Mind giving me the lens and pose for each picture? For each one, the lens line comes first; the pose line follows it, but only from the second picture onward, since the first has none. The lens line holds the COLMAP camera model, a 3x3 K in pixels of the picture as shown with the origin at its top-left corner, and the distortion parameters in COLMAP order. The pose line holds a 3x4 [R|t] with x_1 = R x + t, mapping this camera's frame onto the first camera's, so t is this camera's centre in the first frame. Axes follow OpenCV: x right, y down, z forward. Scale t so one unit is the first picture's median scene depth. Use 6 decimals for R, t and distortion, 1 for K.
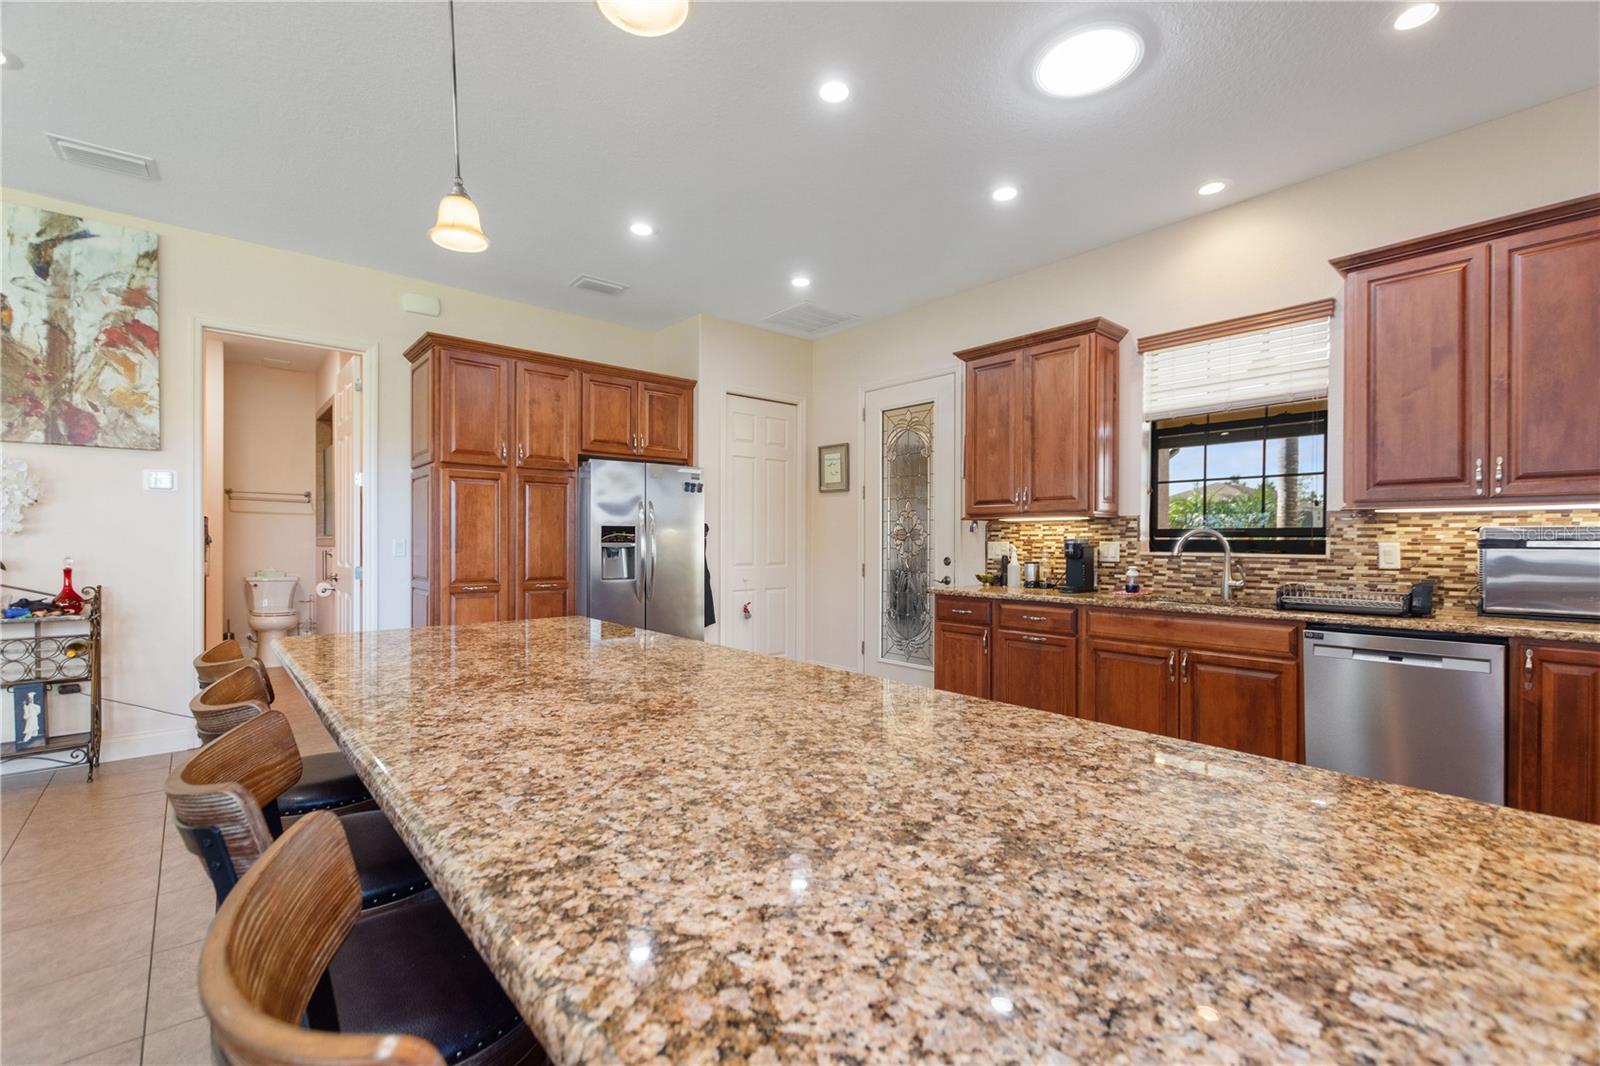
lens RADIAL K [[692.4, 0, 803.5], [0, 692.4, 542.3], [0, 0, 1]] dist [0.004187, -0.003115]
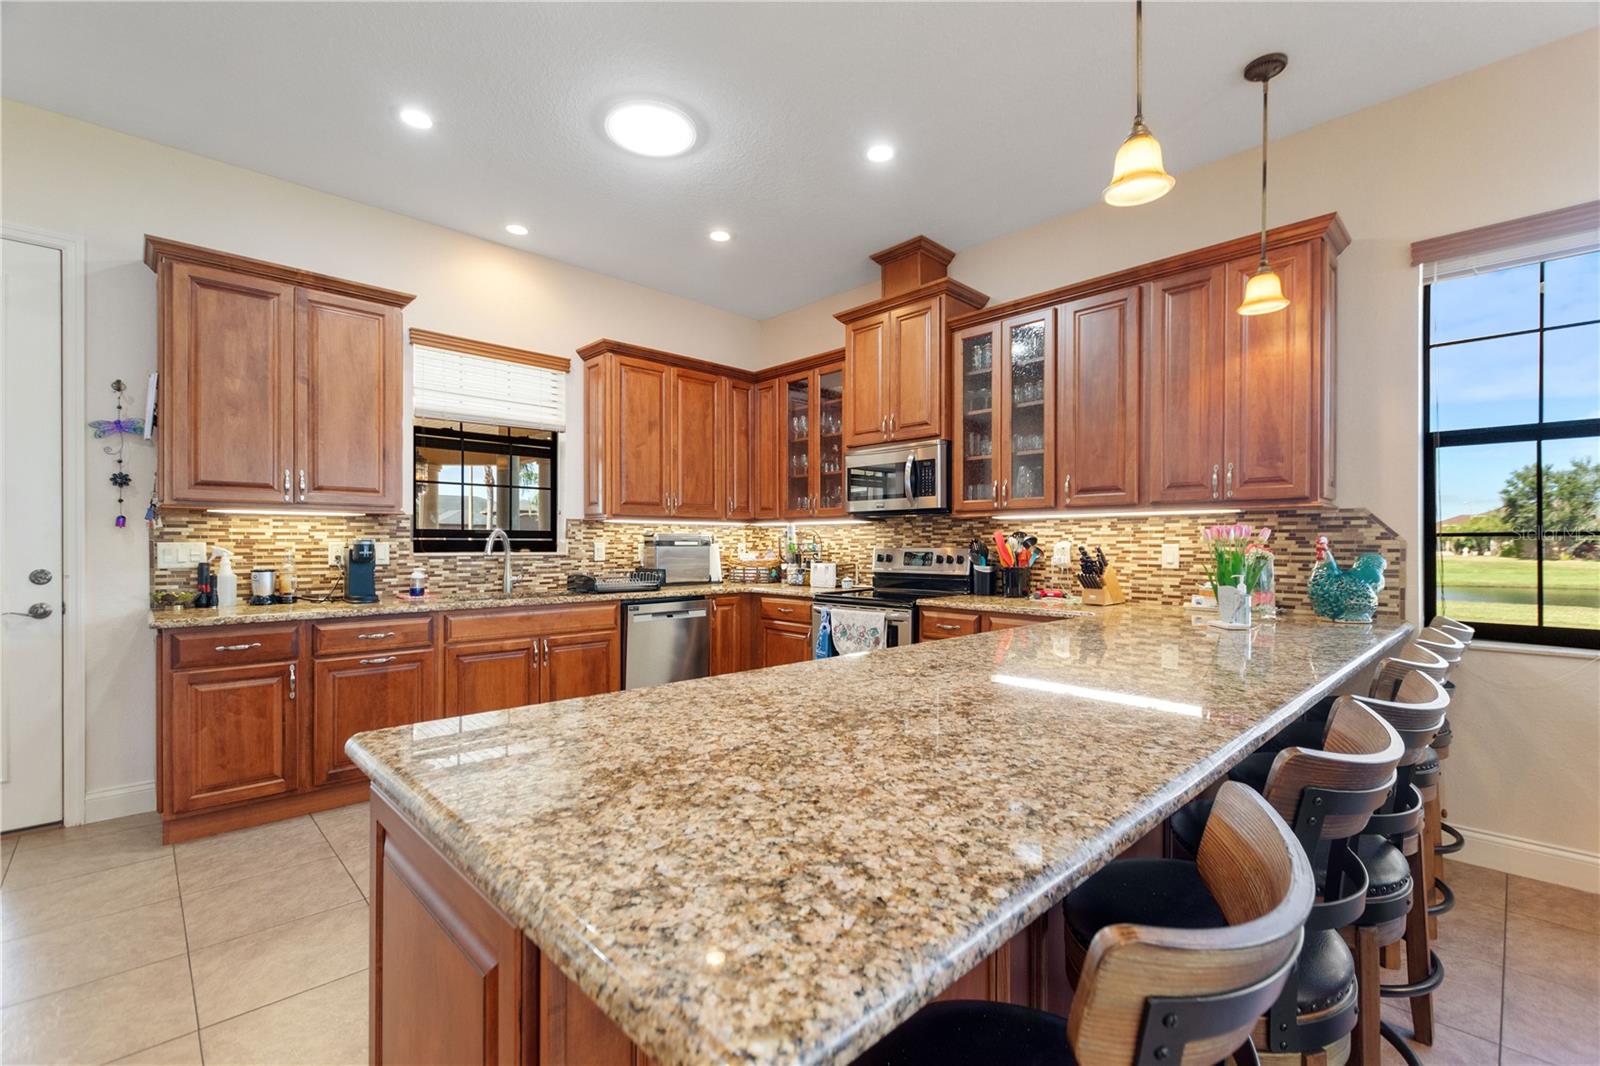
lens RADIAL K [[692.4, 0, 807.5], [0, 692.4, 541.2], [0, 0, 1]] dist [0.004187, -0.003115]
pose [[-0.054949, 0.000623, 0.998489, -0.538984], [0.001110, 0.999999, -0.000563, -0.001119], [-0.998489, 0.001077, -0.054949, 0.562179]]
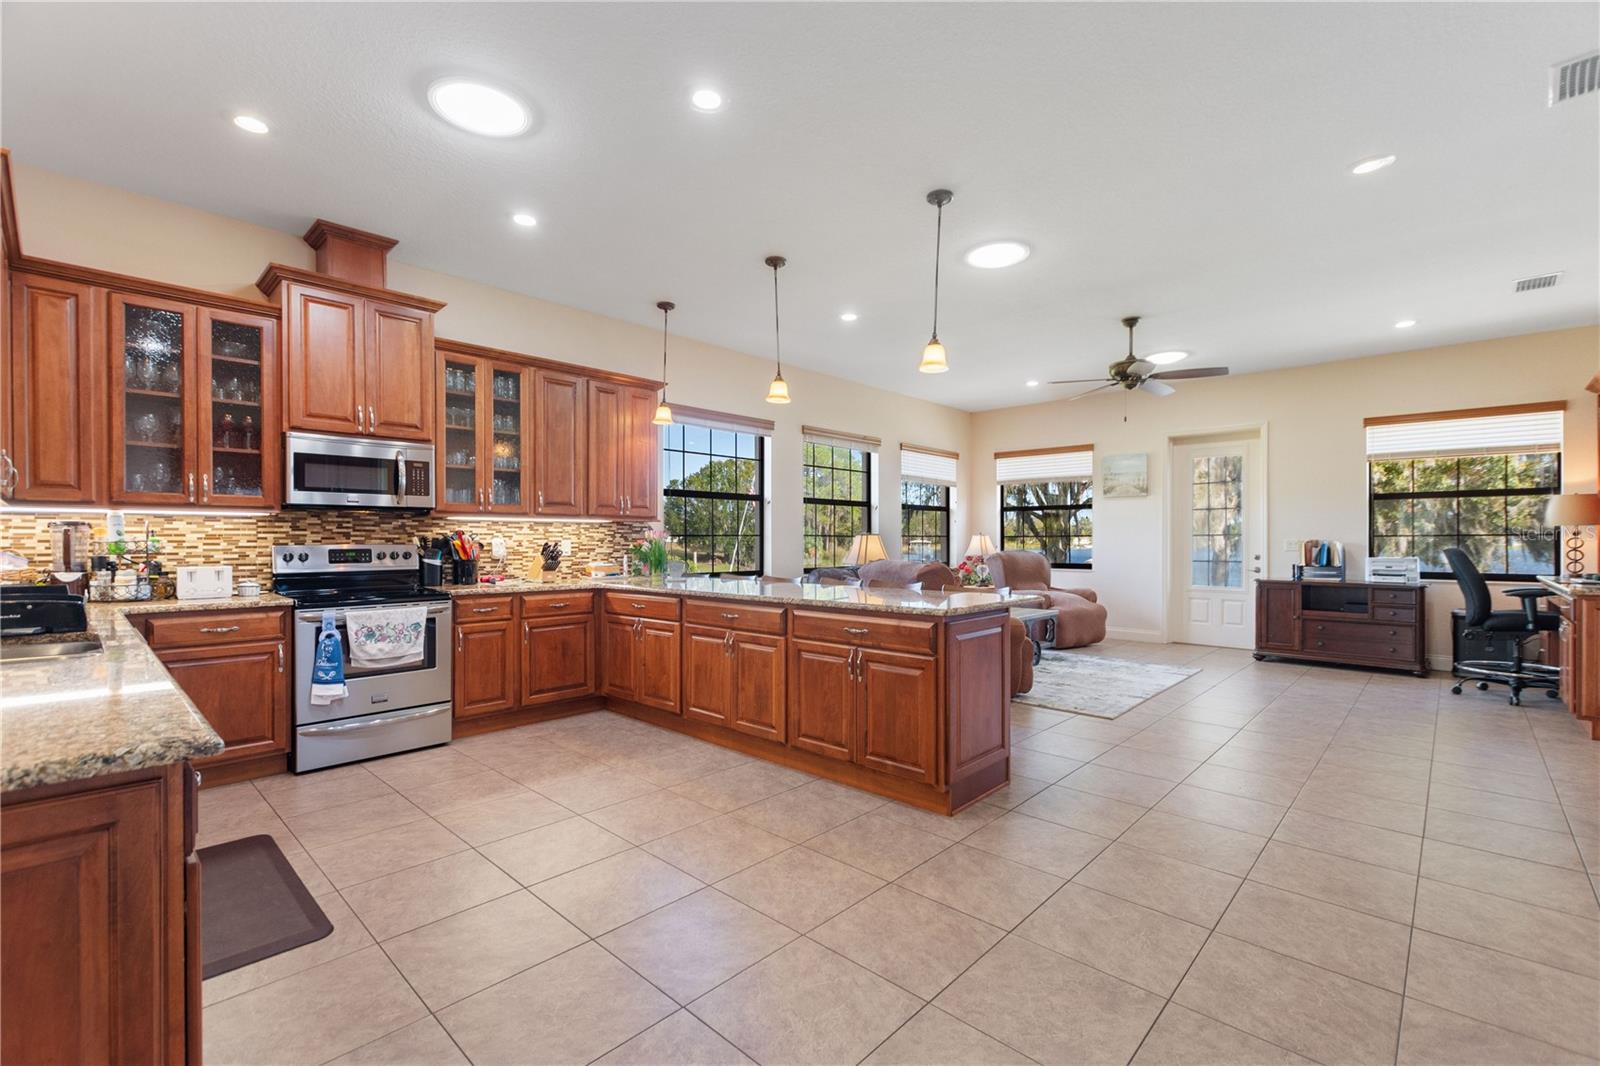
lens RADIAL K [[692.4, 0, 794.2], [0, 692.4, 542.0], [0, 0, 1]] dist [0.004187, -0.003115]
pose [[-0.996068, -0.002749, -0.088544, 0.002576], [-0.003308, 0.999976, 0.006168, -0.003879], [0.088525, 0.006437, -0.996053, 1.513969]]
